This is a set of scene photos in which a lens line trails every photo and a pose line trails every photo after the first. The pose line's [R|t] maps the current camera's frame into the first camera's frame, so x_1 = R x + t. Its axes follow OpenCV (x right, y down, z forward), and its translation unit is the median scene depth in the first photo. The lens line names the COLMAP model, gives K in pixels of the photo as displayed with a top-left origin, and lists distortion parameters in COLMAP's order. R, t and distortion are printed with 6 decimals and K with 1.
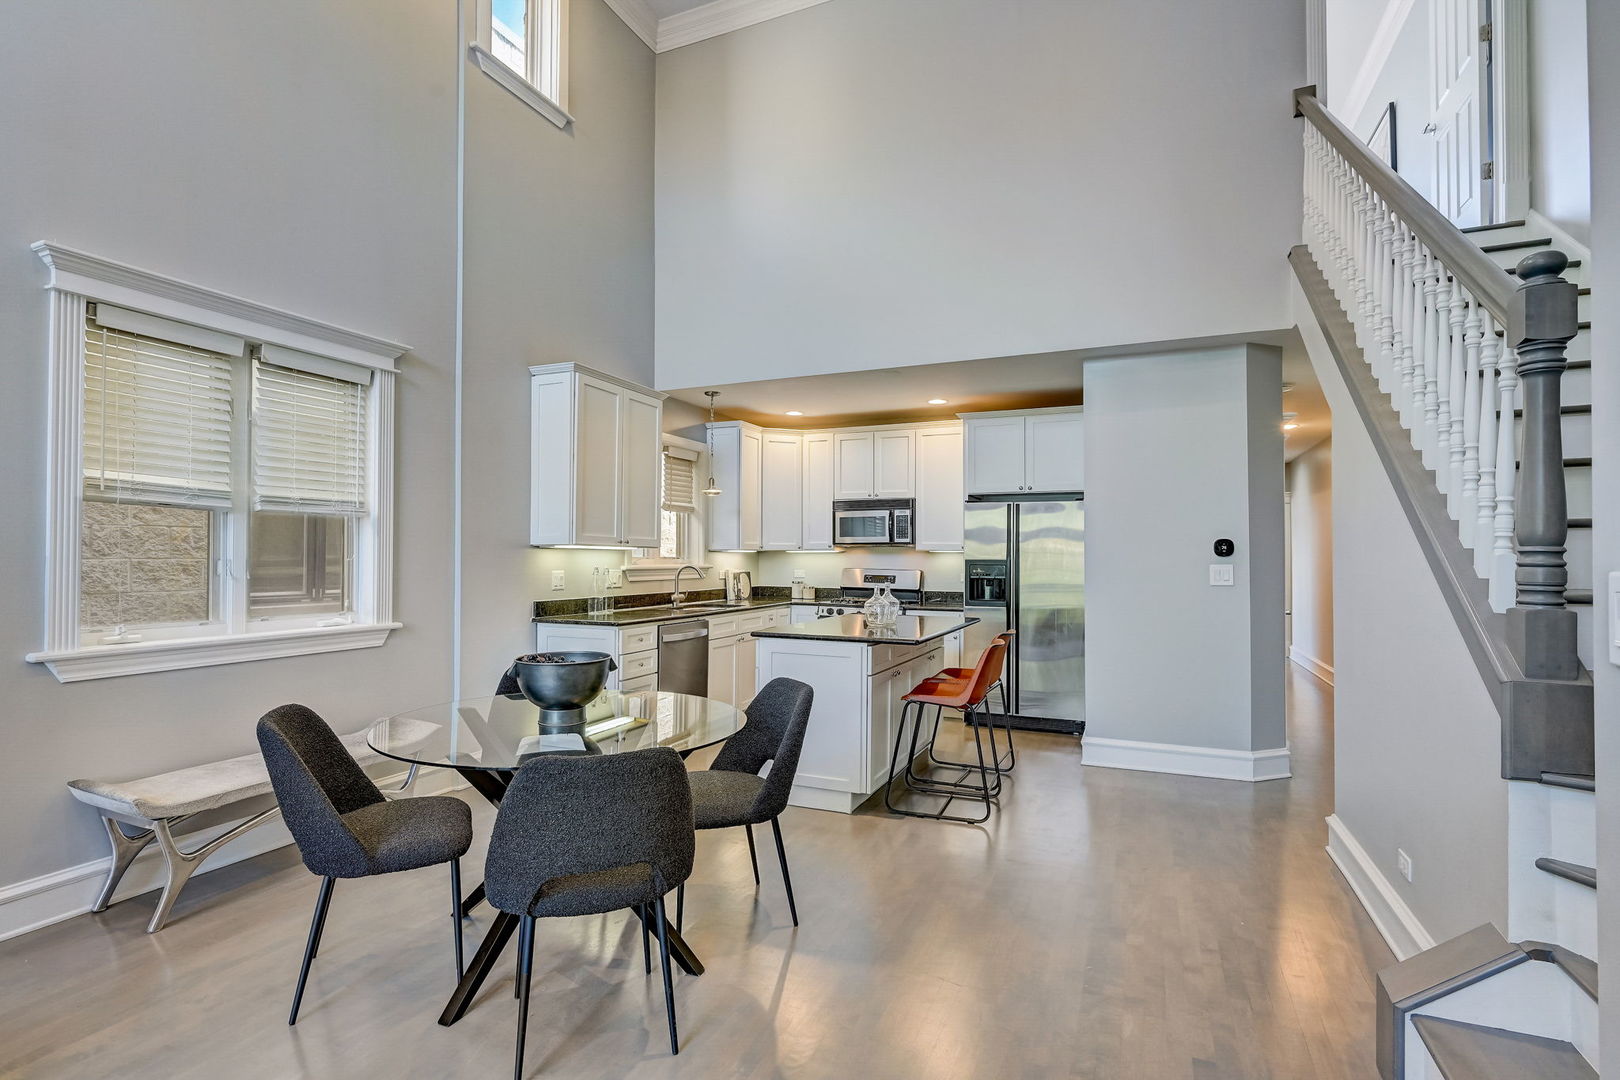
lens RADIAL K [[778.6, 0, 812.6], [0, 778.6, 545.1], [0, 0, 1]] dist [-0.000034, -0.001243]
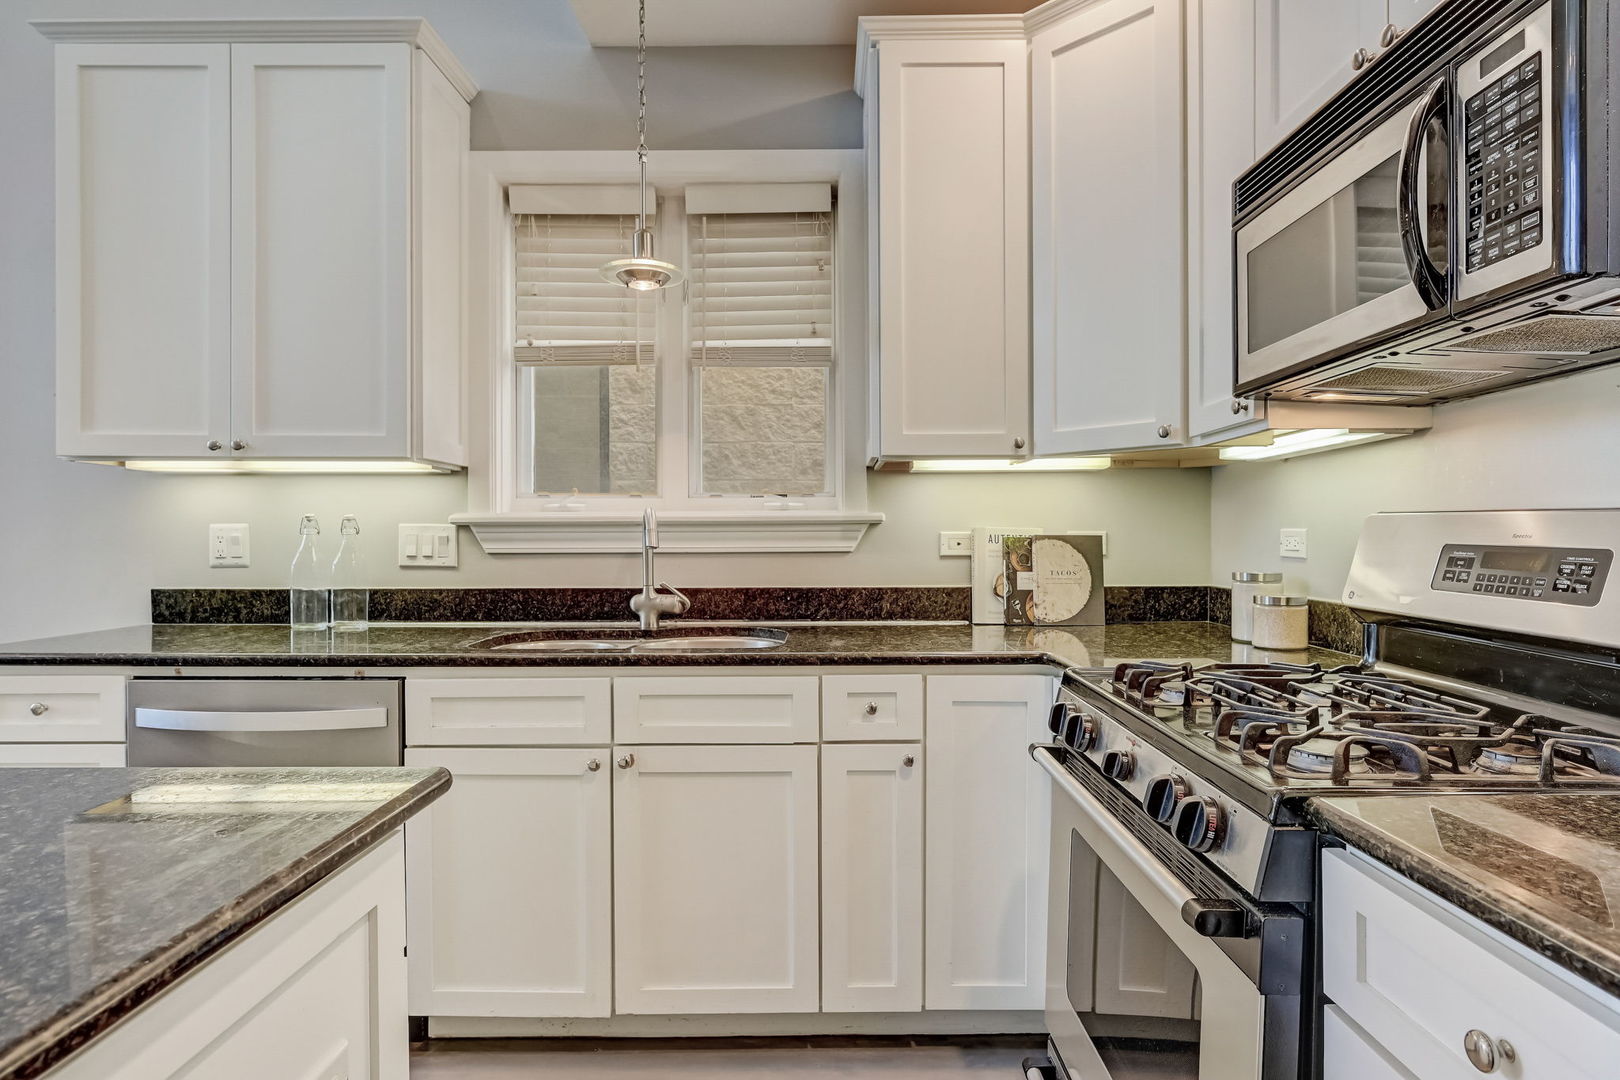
lens RADIAL K [[884.2, 0, 810.4], [0, 884.2, 545.1], [0, 0, 1]] dist [0.002747, 0.001358]
pose [[0.384321, 0.001326, -0.923199, 0.226813], [0.020968, 0.999728, 0.010165, 0.038636], [0.922961, -0.023265, 0.384189, 0.919197]]
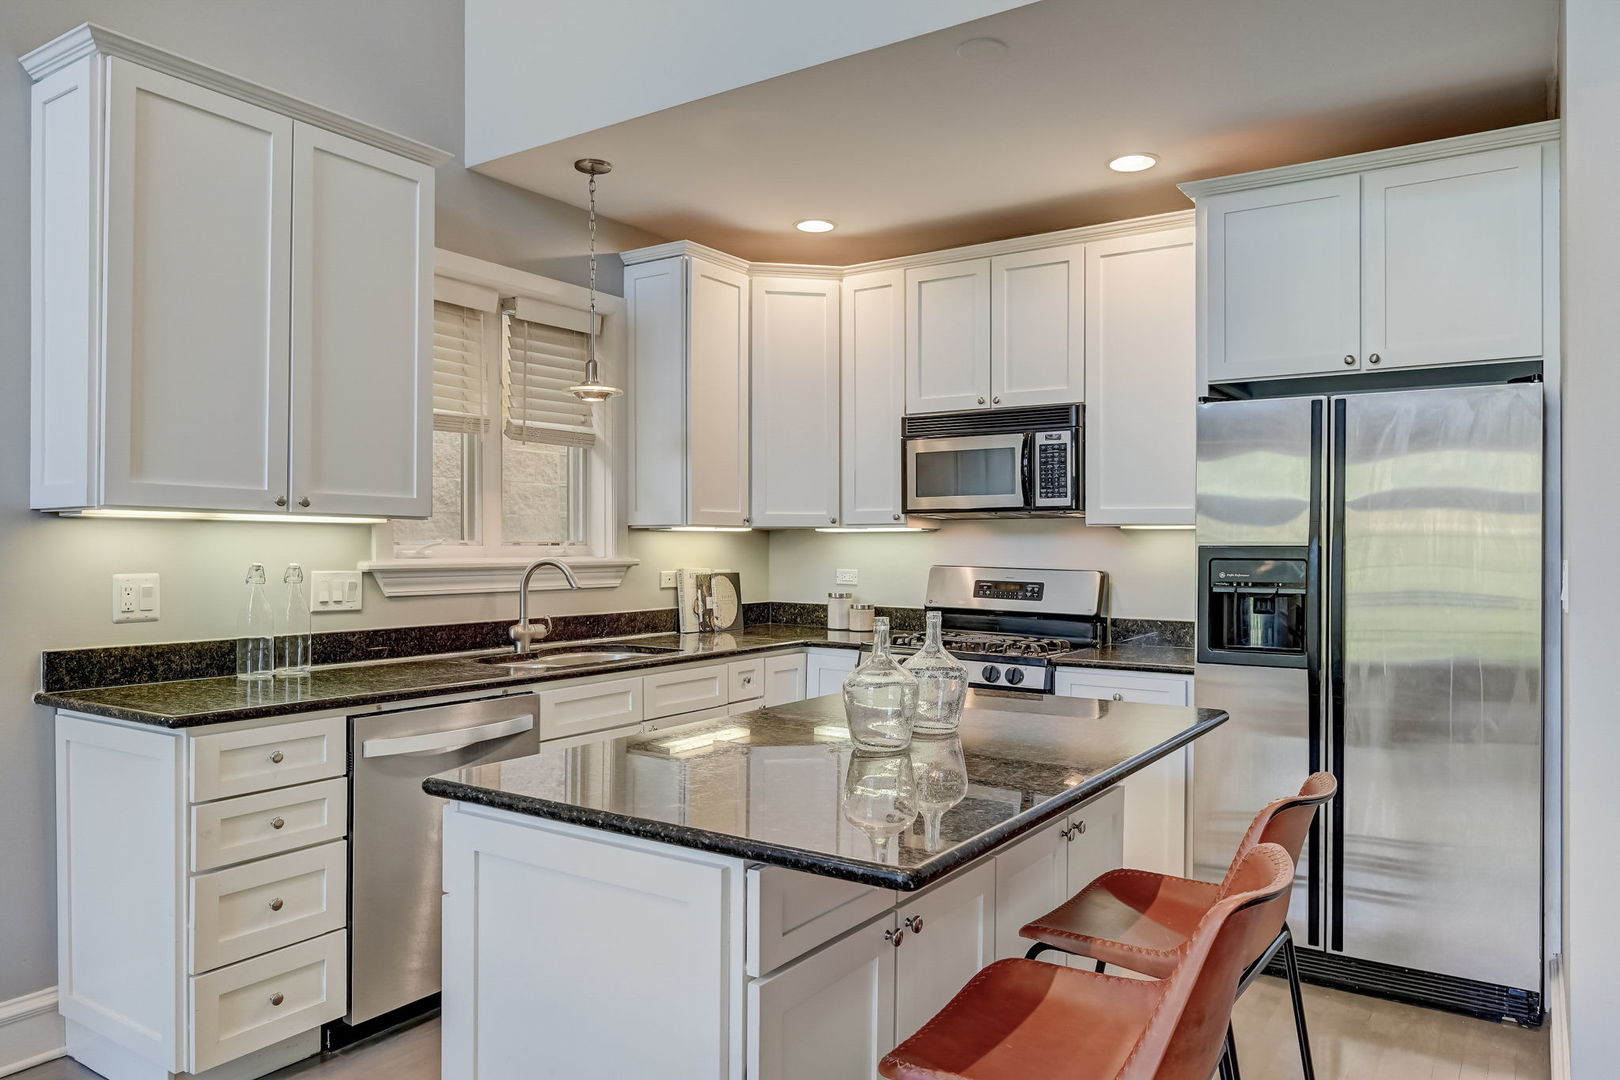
lens RADIAL K [[1111.1, 0, 814.2], [0, 1111.1, 540.4], [0, 0, 1]] dist [0.005887, -0.005626]
pose [[0.983783, -0.002483, -0.179346, 0.104588], [0.004585, 0.999926, 0.011312, 0.008537], [0.179305, -0.011951, 0.983721, 0.405379]]
